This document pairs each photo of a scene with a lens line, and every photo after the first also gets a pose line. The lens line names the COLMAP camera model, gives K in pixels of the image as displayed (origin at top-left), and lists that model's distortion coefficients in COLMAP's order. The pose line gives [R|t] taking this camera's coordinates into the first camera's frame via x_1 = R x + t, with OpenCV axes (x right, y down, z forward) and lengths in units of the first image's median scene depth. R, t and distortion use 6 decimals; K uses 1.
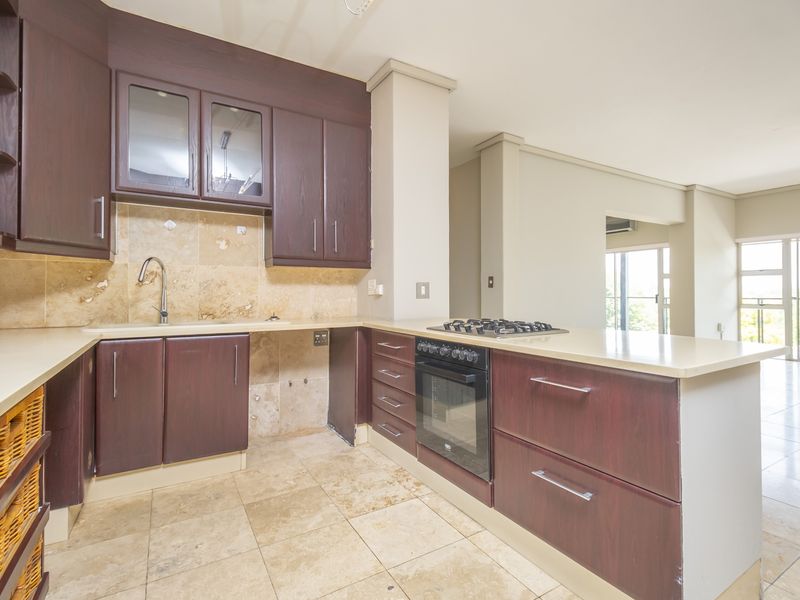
lens RADIAL K [[396.8, 0, 400.8], [0, 396.8, 294.5], [0, 0, 1]] dist [0.004246, -0.000073]
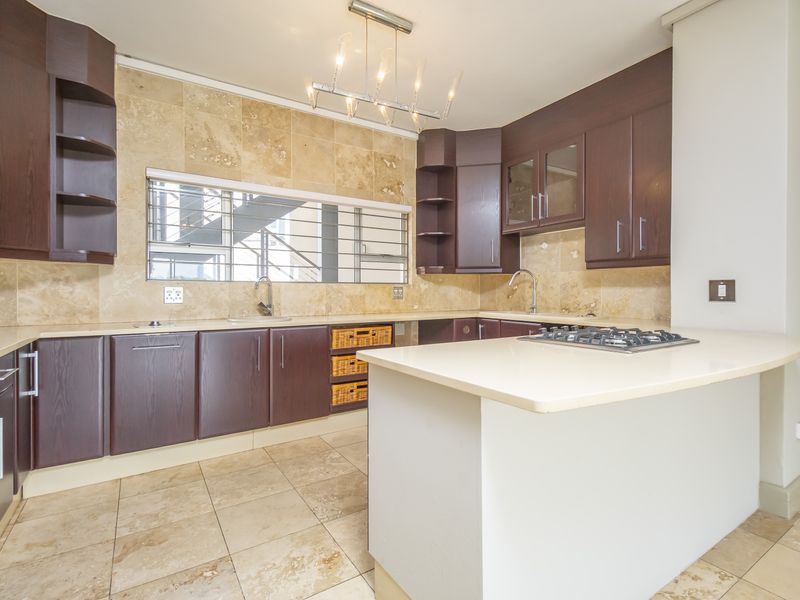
lens RADIAL K [[396.8, 0, 400.8], [0, 396.8, 294.5], [0, 0, 1]] dist [0.004246, -0.000073]
pose [[0.037773, 0.009207, -0.999244, 0.804562], [-0.003568, 0.999952, 0.009079, -0.008037], [0.999280, 0.003223, 0.037804, 0.401502]]
